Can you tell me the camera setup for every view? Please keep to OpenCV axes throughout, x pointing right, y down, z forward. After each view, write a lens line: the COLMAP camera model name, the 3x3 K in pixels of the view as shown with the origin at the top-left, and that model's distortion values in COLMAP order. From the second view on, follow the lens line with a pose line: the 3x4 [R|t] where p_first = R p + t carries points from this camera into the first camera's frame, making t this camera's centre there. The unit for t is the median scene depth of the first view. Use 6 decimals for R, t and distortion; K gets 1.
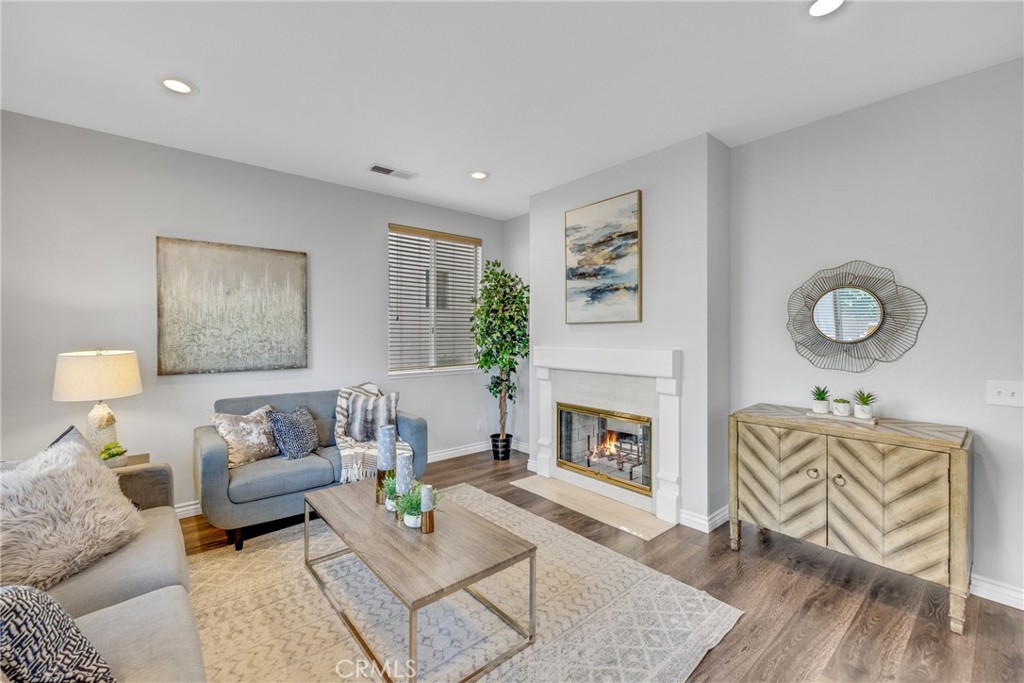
lens RADIAL K [[417.0, 0, 504.2], [0, 417.0, 335.8], [0, 0, 1]] dist [-0.002211, 0.000338]
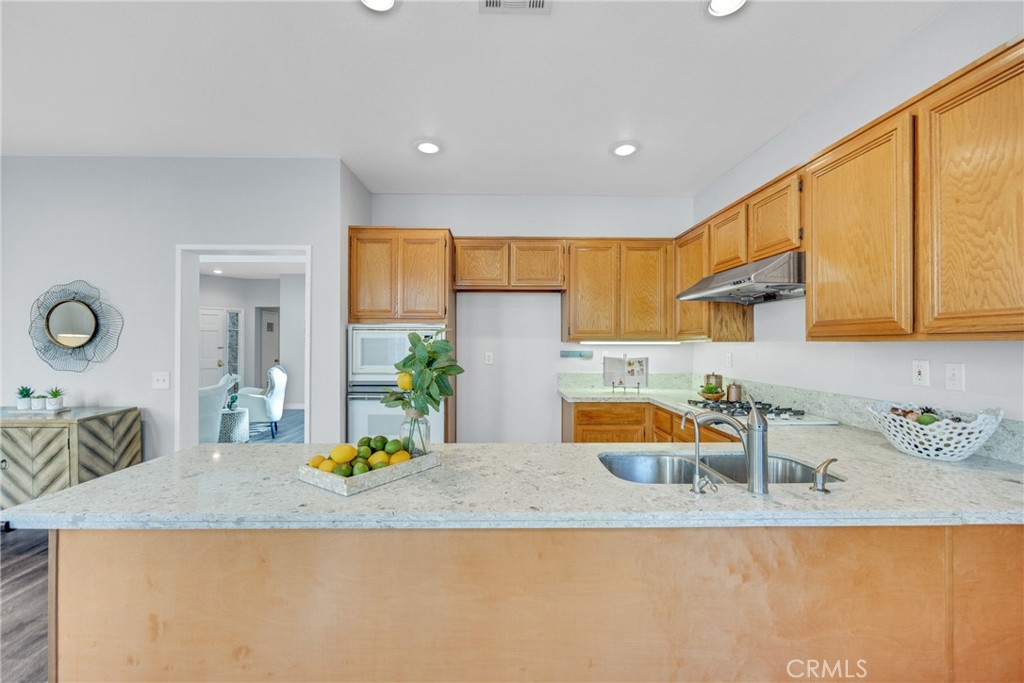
lens RADIAL K [[420.9, 0, 505.2], [0, 420.9, 345.1], [0, 0, 1]] dist [-0.002635, 0.000208]
pose [[0.632557, -0.003961, 0.774504, 0.549785], [0.002779, 0.999992, 0.002845, 0.007045], [-0.774509, 0.000352, 0.632563, -0.592176]]
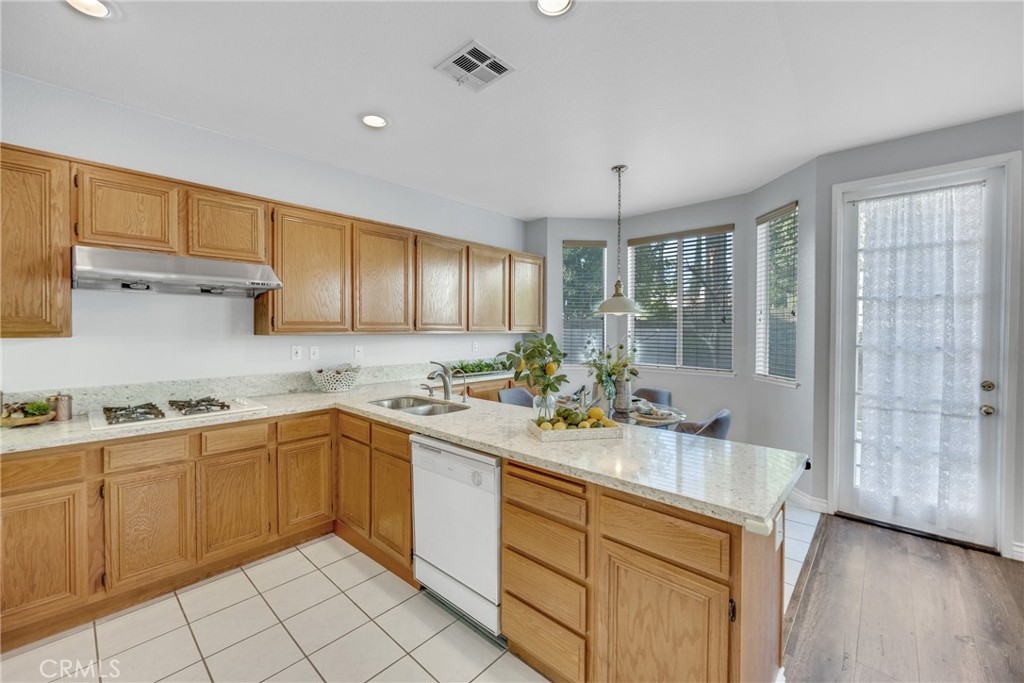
lens RADIAL K [[411.0, 0, 512.0], [0, 411.0, 335.9], [0, 0, 1]] dist [-0.001959, -0.000015]
pose [[-0.991110, 0.001761, -0.133037, 0.979391], [-0.001046, 0.999778, 0.021029, -0.013592], [0.133045, 0.020982, -0.990888, 0.395908]]
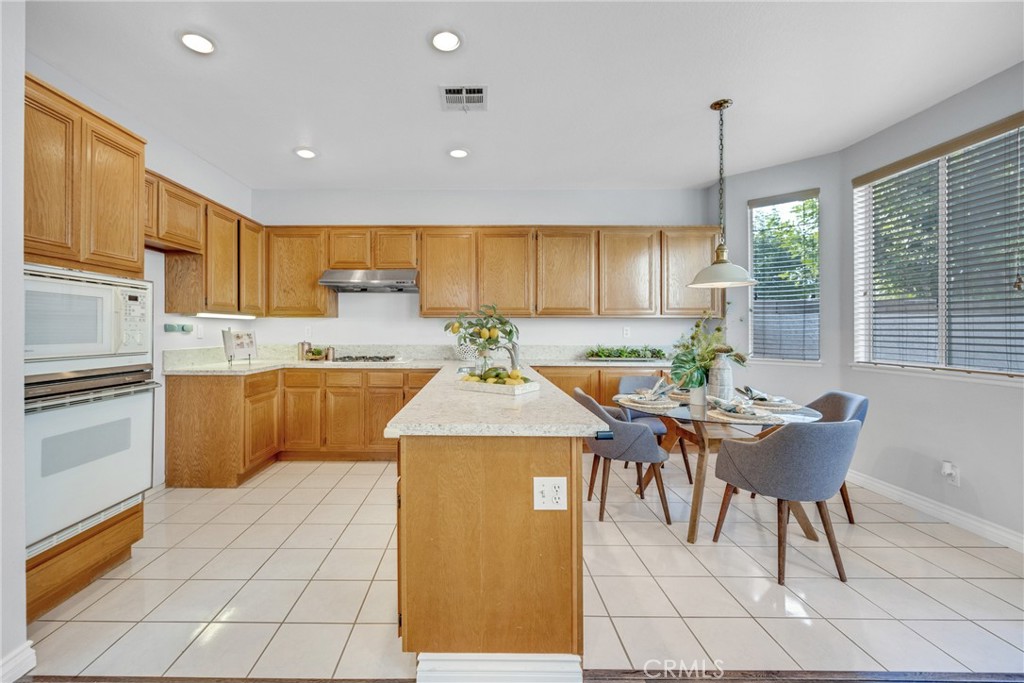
lens RADIAL K [[433.2, 0, 477.1], [0, 433.2, 331.7], [0, 0, 1]] dist [0.000267, 0.000162]
pose [[-0.762971, -0.004880, 0.646414, 0.352402], [0.001312, 0.999958, 0.009097, 0.038175], [-0.646431, 0.007789, -0.762932, 0.386635]]
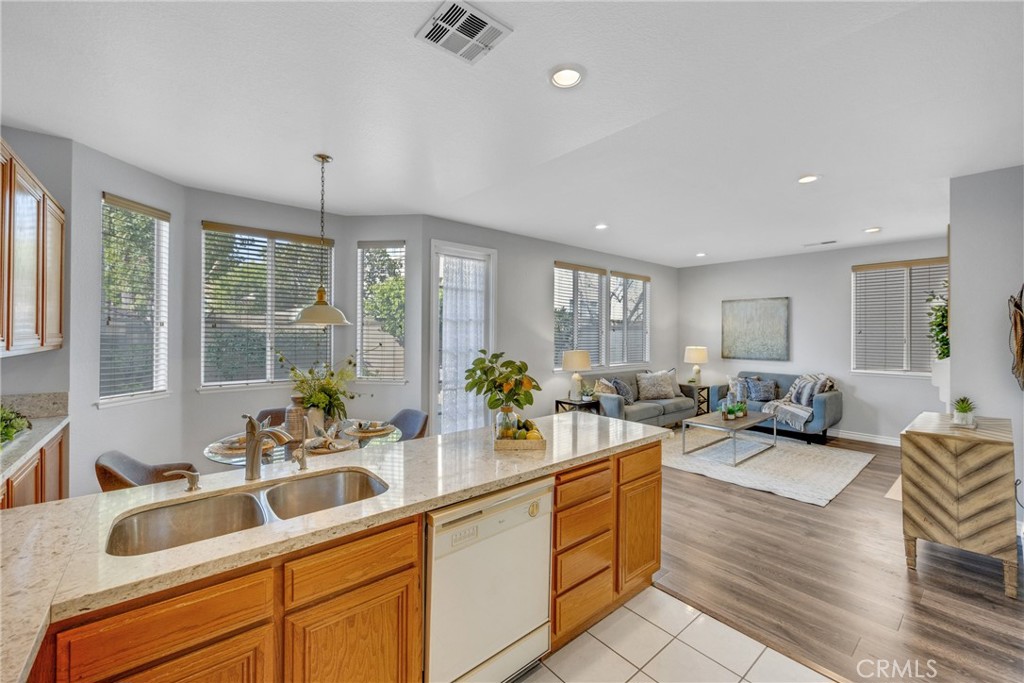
lens RADIAL K [[411.0, 0, 512.0], [0, 411.0, 335.9], [0, 0, 1]] dist [-0.001959, -0.000015]
pose [[-0.003817, 0.007737, -0.999963, 1.502154], [-0.011571, 0.999903, 0.007781, -0.036519], [0.999926, 0.011600, -0.003727, -0.211944]]
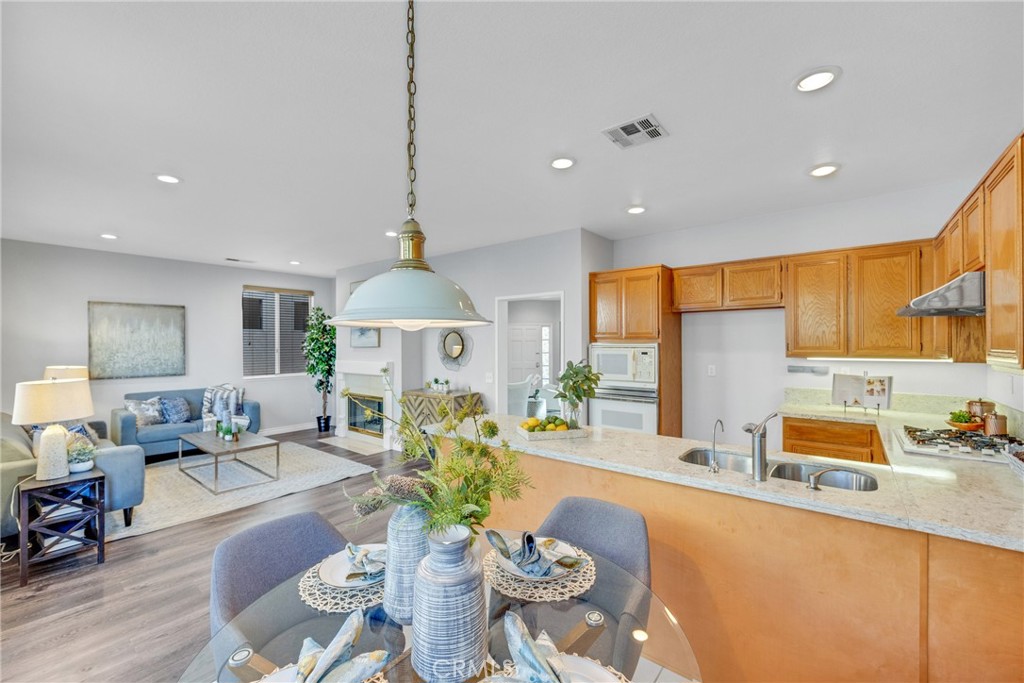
lens RADIAL K [[420.9, 0, 505.2], [0, 420.9, 345.1], [0, 0, 1]] dist [-0.002635, 0.000208]
pose [[0.984665, -0.005018, 0.174383, 0.573003], [0.005843, 0.999974, -0.004222, -0.032735], [-0.174358, 0.005176, 0.984669, -1.016524]]
